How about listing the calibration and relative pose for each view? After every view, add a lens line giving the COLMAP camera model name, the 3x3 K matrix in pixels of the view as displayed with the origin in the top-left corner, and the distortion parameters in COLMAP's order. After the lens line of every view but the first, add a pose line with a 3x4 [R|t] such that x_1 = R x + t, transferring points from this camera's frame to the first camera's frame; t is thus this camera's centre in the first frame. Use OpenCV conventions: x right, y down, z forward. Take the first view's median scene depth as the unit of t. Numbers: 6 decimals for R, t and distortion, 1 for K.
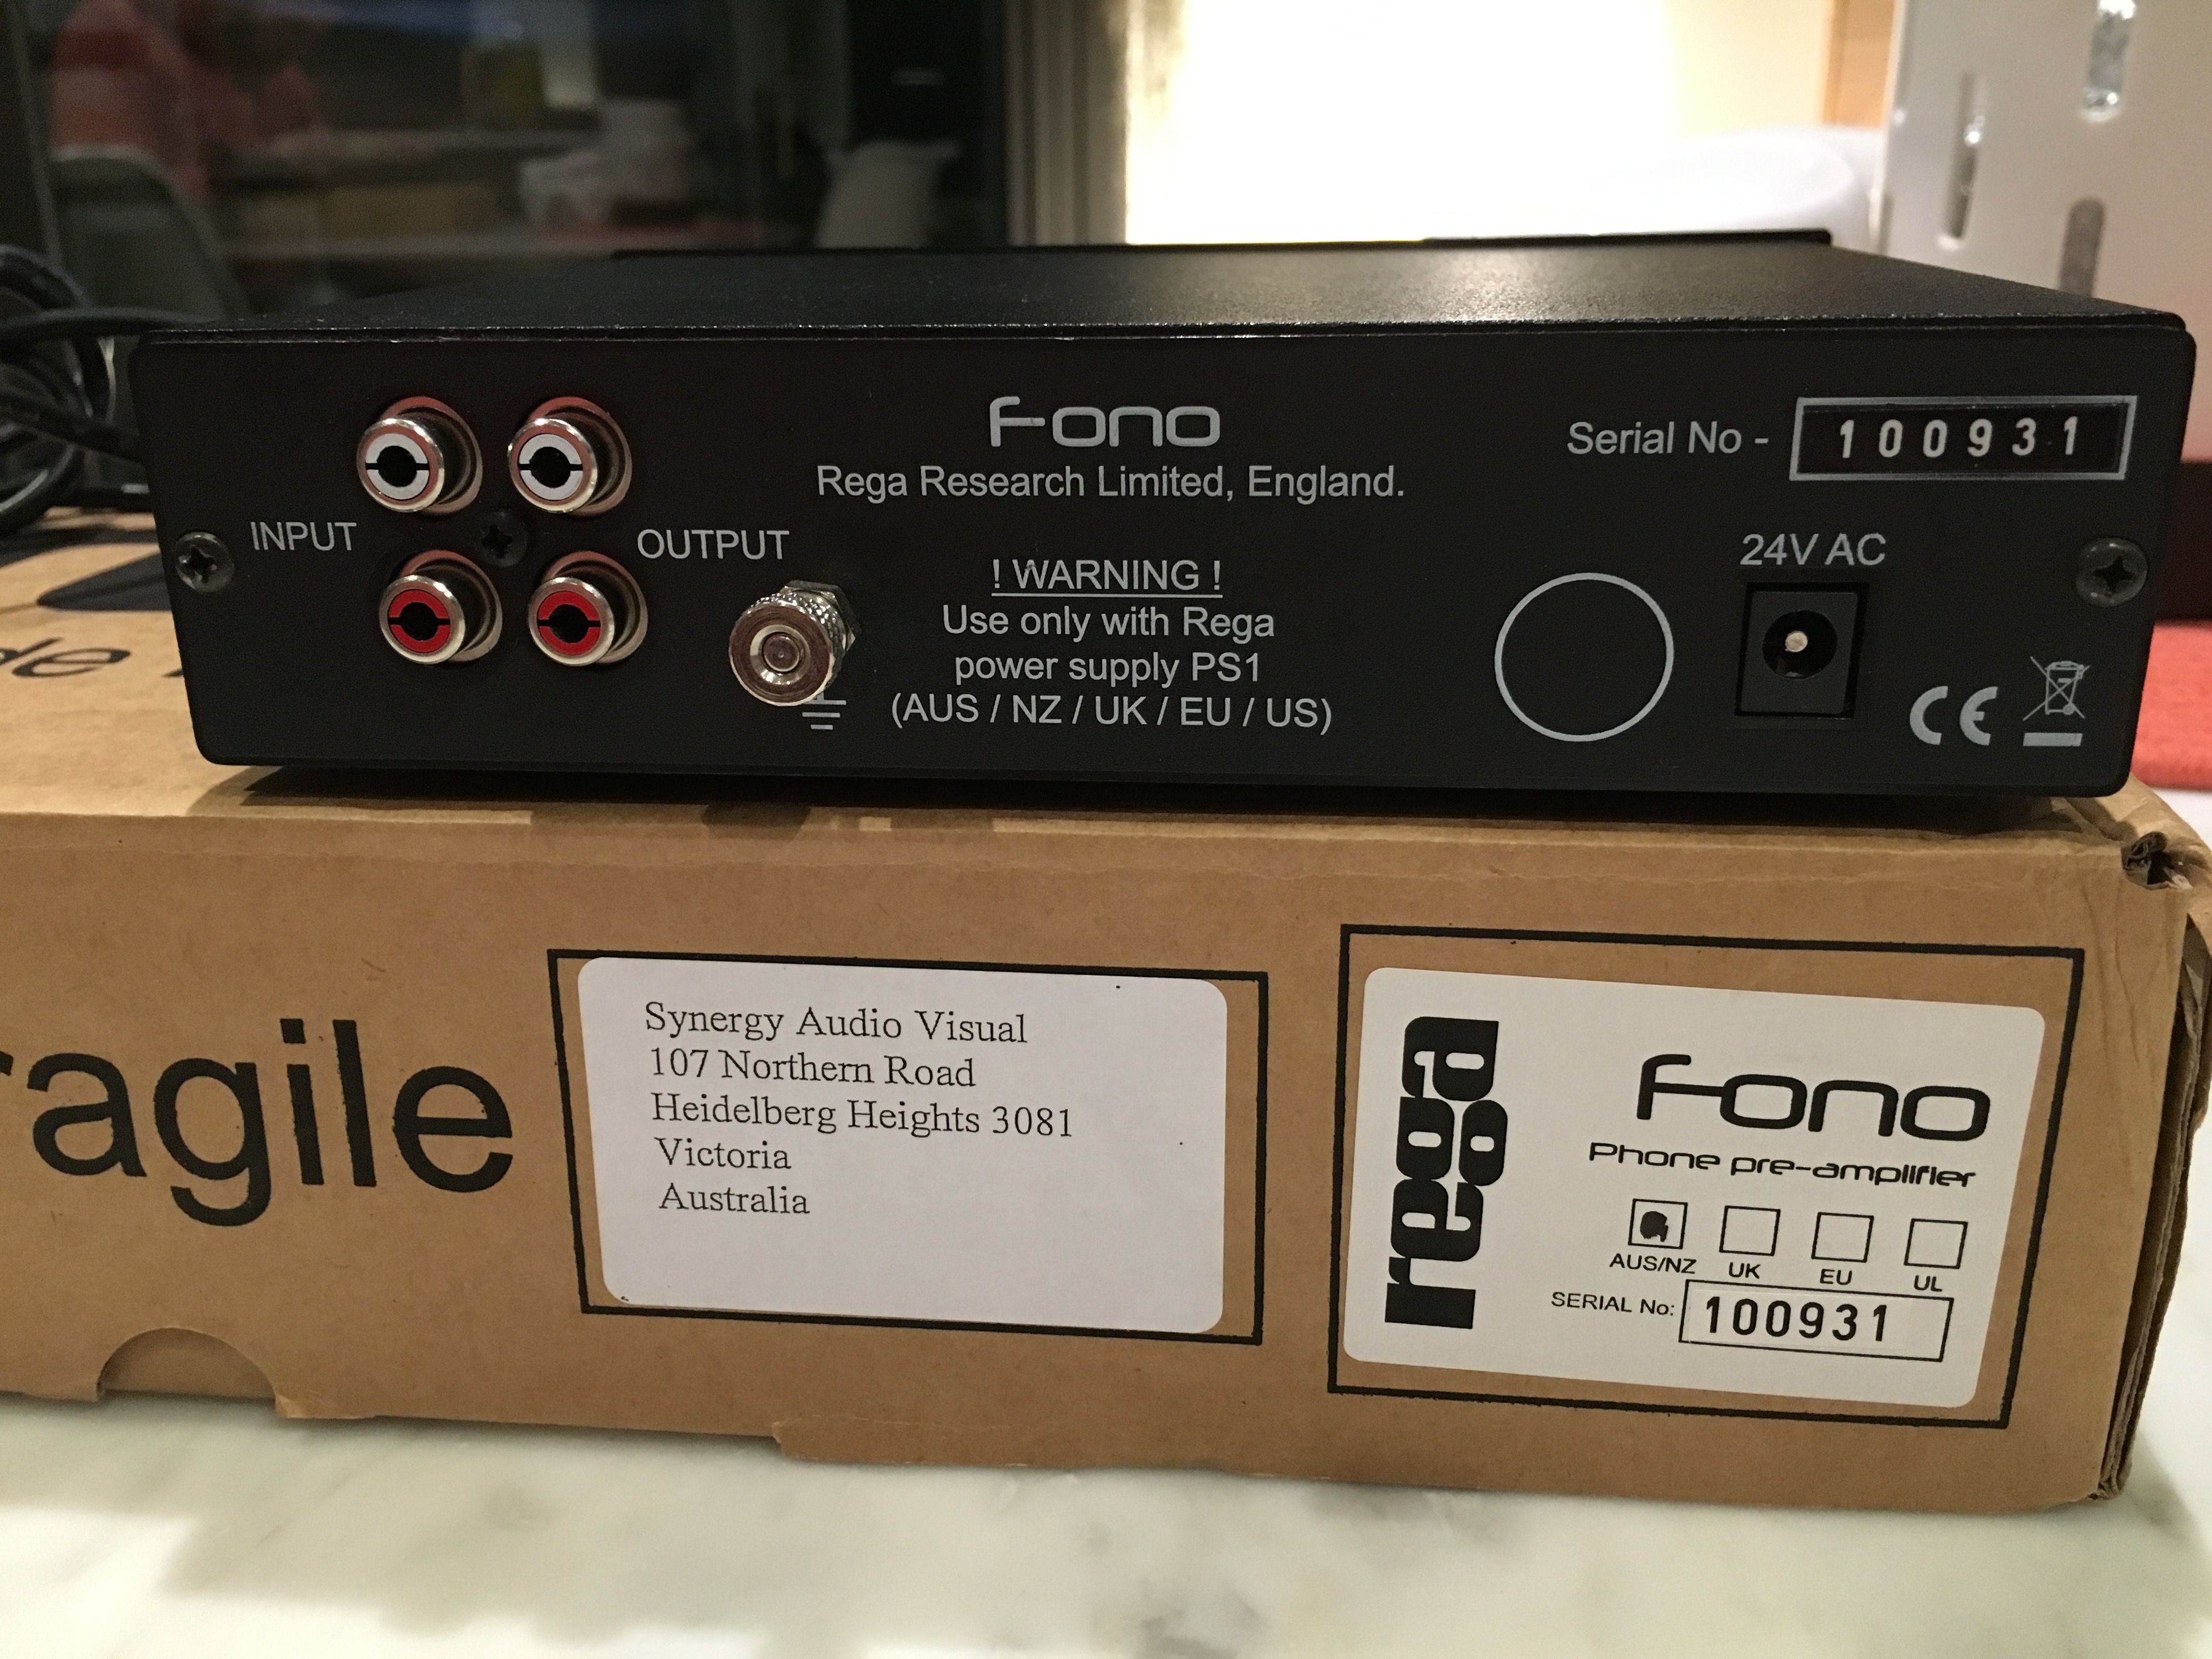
lens RADIAL K [[1911.1, 0, 1117.1], [0, 1911.1, 830.3], [0, 0, 1]] dist [0.065980, -0.103603]
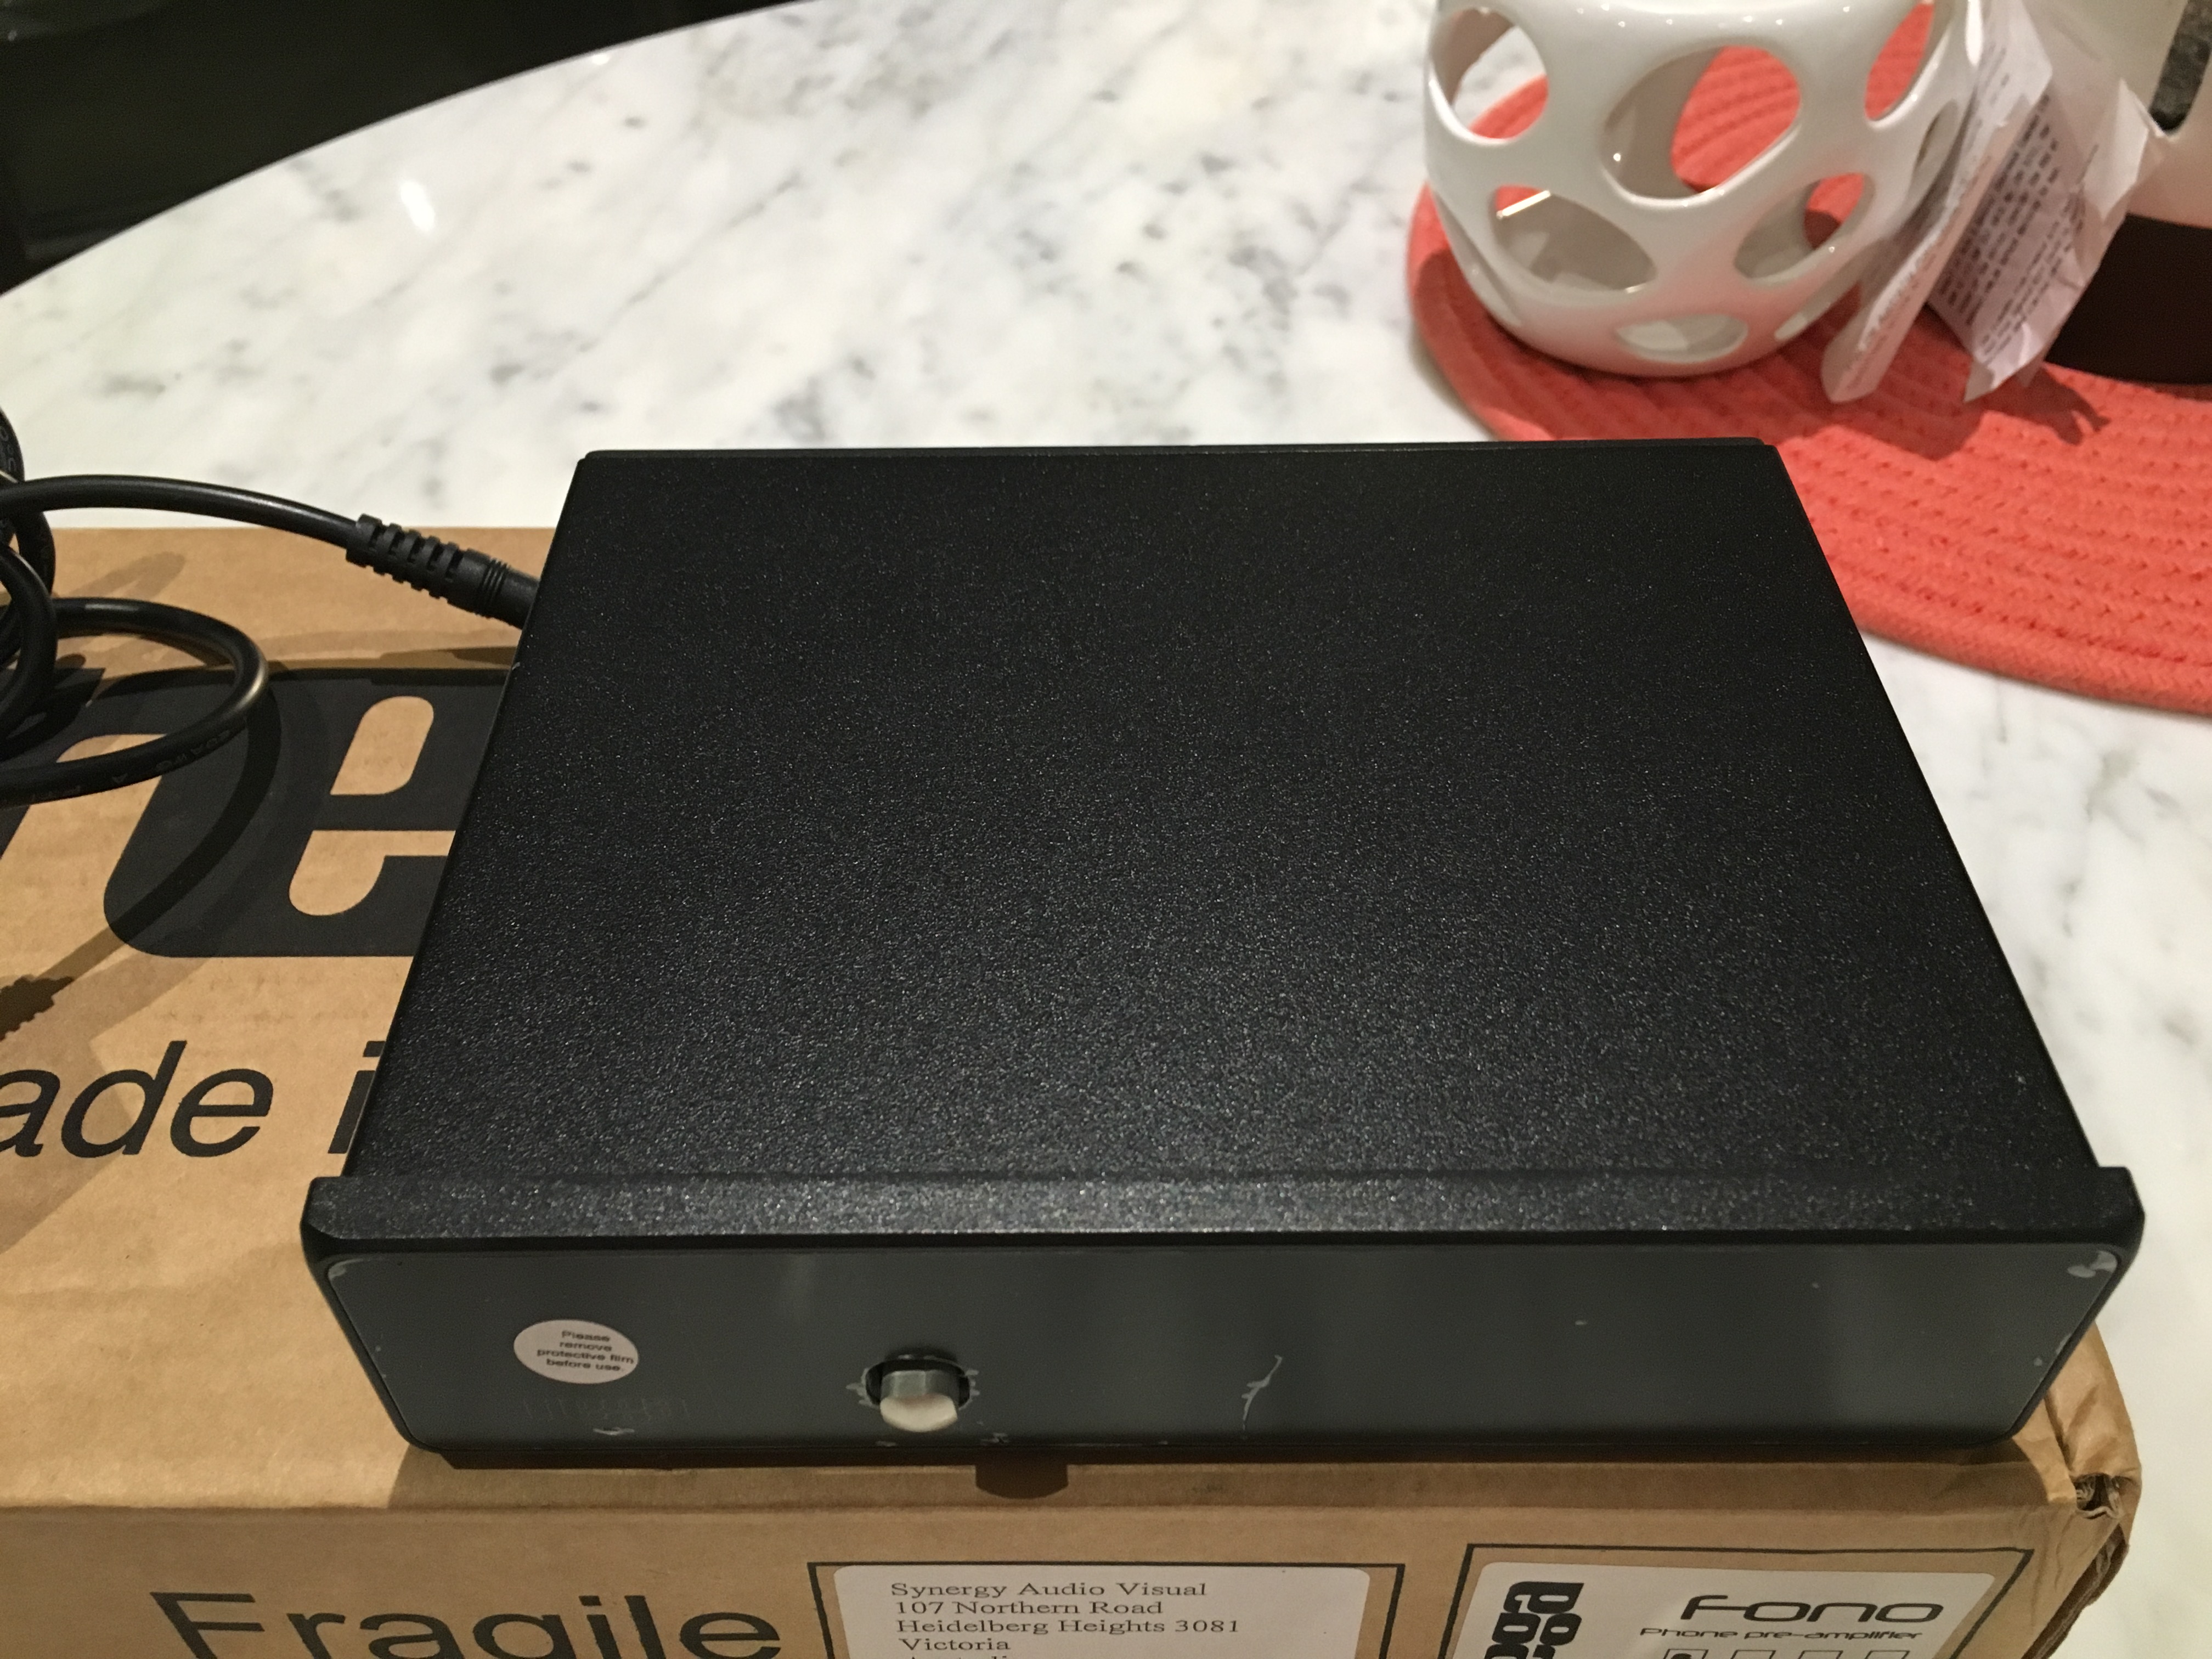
lens RADIAL K [[1911.1, 0, 1117.1], [0, 1911.1, 830.3], [0, 0, 1]] dist [0.065980, -0.103603]
pose [[0.994291, -0.067673, 0.082498, -0.173801], [0.025045, 0.899568, 0.436062, -0.879911], [-0.103722, -0.431506, 0.896127, 0.097110]]
